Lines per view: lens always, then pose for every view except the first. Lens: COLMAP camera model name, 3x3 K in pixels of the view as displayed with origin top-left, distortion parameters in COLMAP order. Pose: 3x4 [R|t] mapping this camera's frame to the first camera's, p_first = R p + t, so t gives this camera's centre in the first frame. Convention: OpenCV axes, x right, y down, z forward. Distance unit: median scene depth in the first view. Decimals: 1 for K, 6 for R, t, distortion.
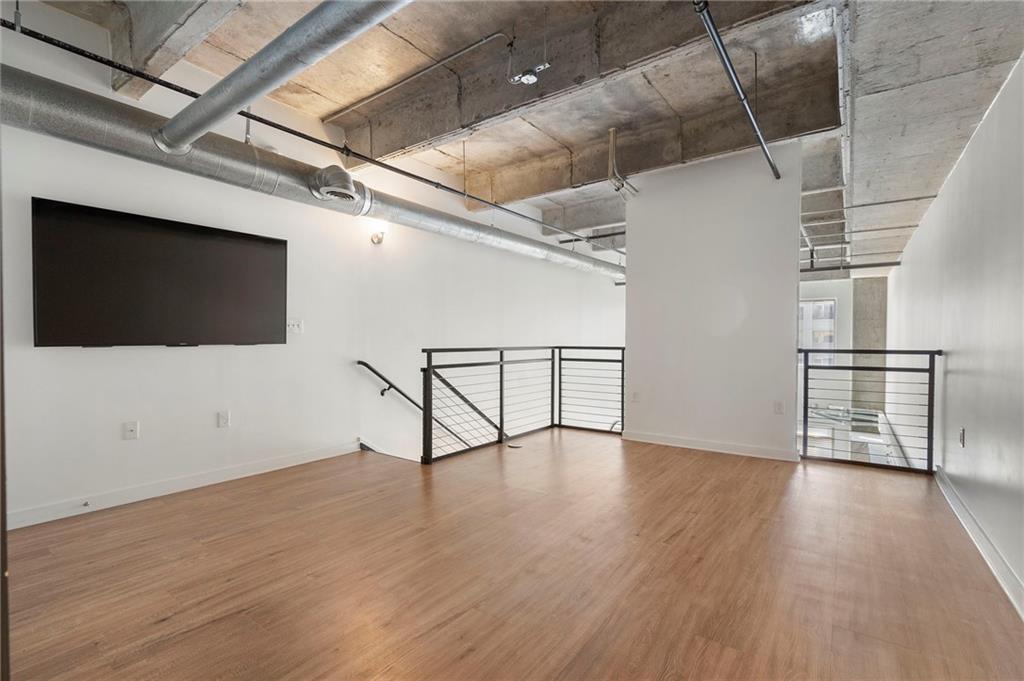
lens RADIAL K [[468.1, 0, 514.8], [0, 468.1, 342.9], [0, 0, 1]] dist [-0.000948, 0.000054]
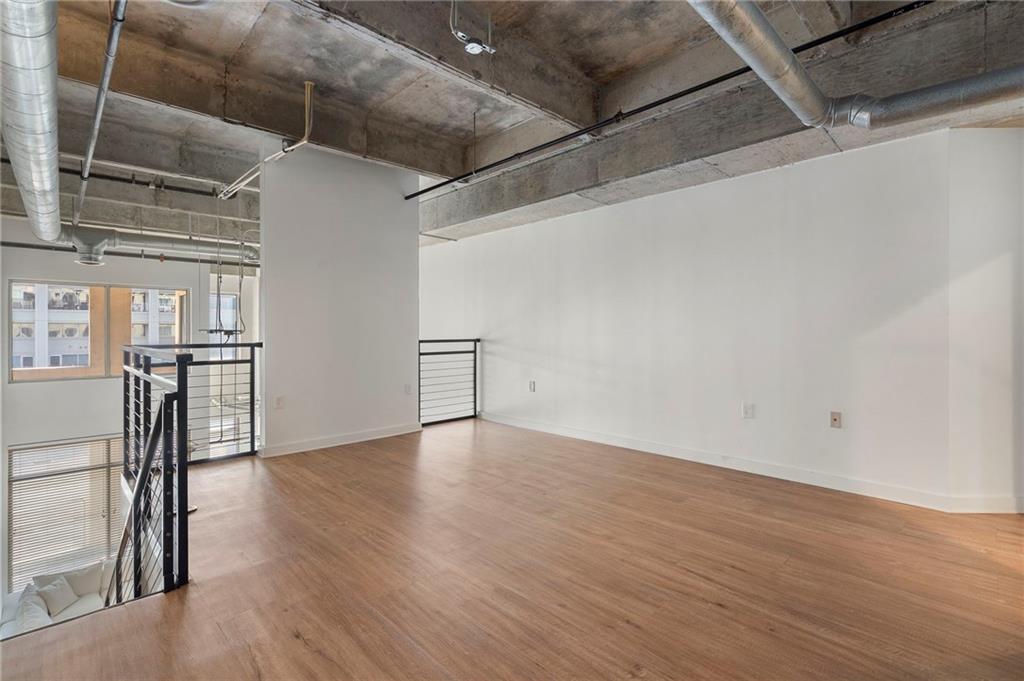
lens RADIAL K [[468.1, 0, 513.4], [0, 468.1, 322.3], [0, 0, 1]] dist [-0.000948, 0.000054]
pose [[0.172516, 0.021397, 0.984774, -0.577666], [0.014102, 0.999608, -0.024190, -0.000651], [-0.984906, 0.018060, 0.172146, 0.527685]]
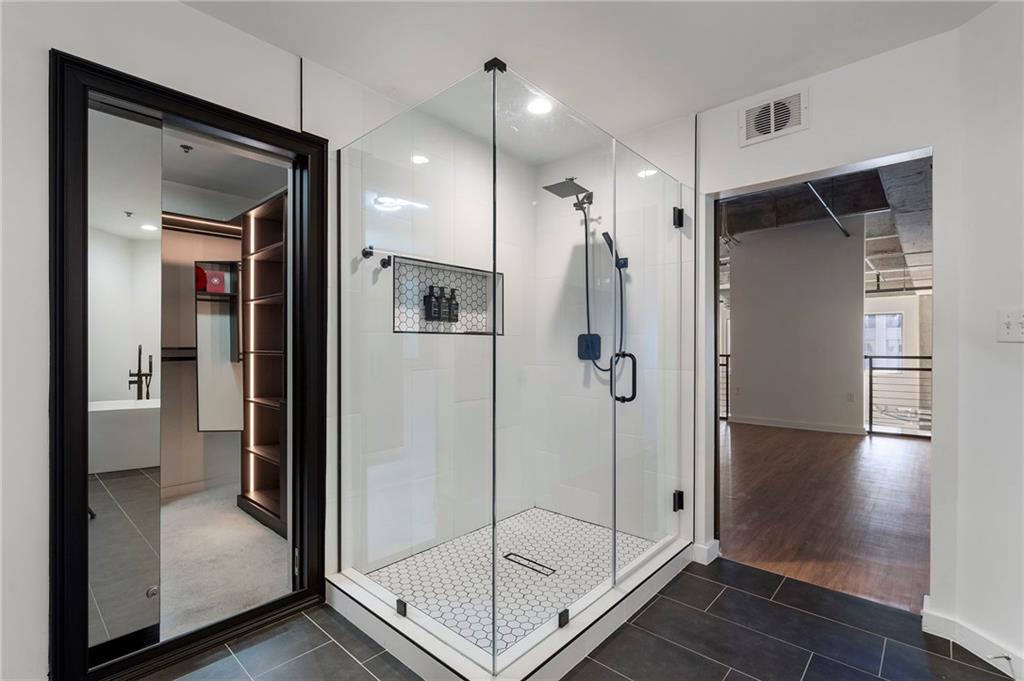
lens RADIAL K [[468.1, 0, 510.7], [0, 468.1, 343.2], [0, 0, 1]] dist [-0.000948, 0.000054]
pose [[0.993747, -0.001258, -0.111648, -0.302539], [-0.000884, 0.999816, -0.019140, 0.003266], [0.111651, 0.019119, 0.993563, -0.530446]]
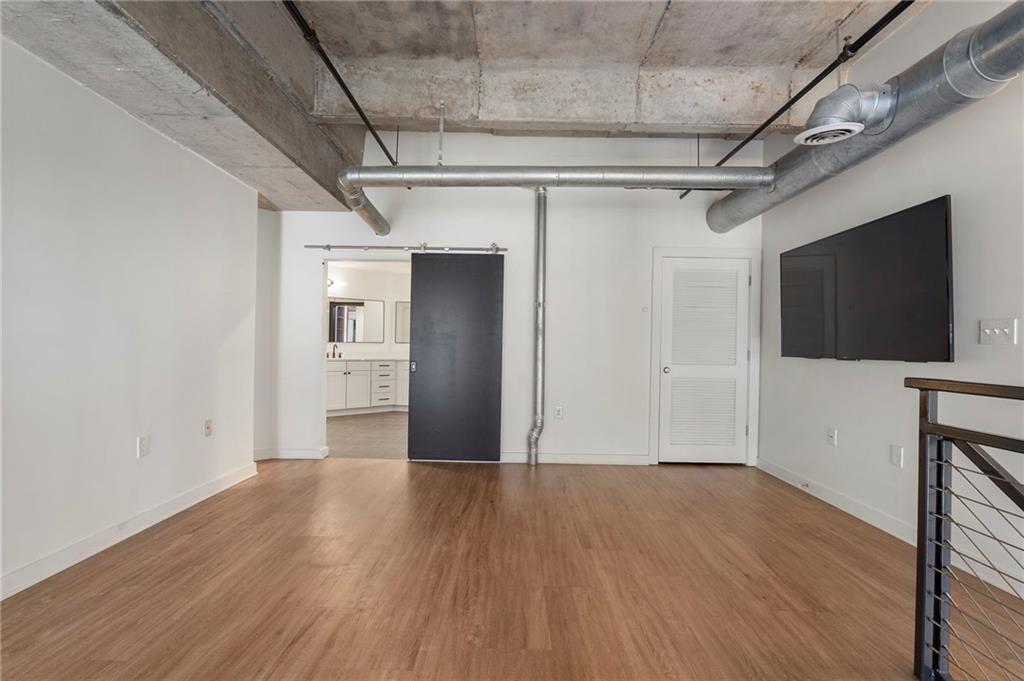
lens RADIAL K [[468.1, 0, 499.5], [0, 468.1, 344.3], [0, 0, 1]] dist [-0.000948, 0.000054]
pose [[-0.826038, -0.018407, -0.563314, 0.306667], [-0.027595, 0.999589, 0.007801, -0.009629], [0.562939, 0.021988, -0.826206, 1.046732]]
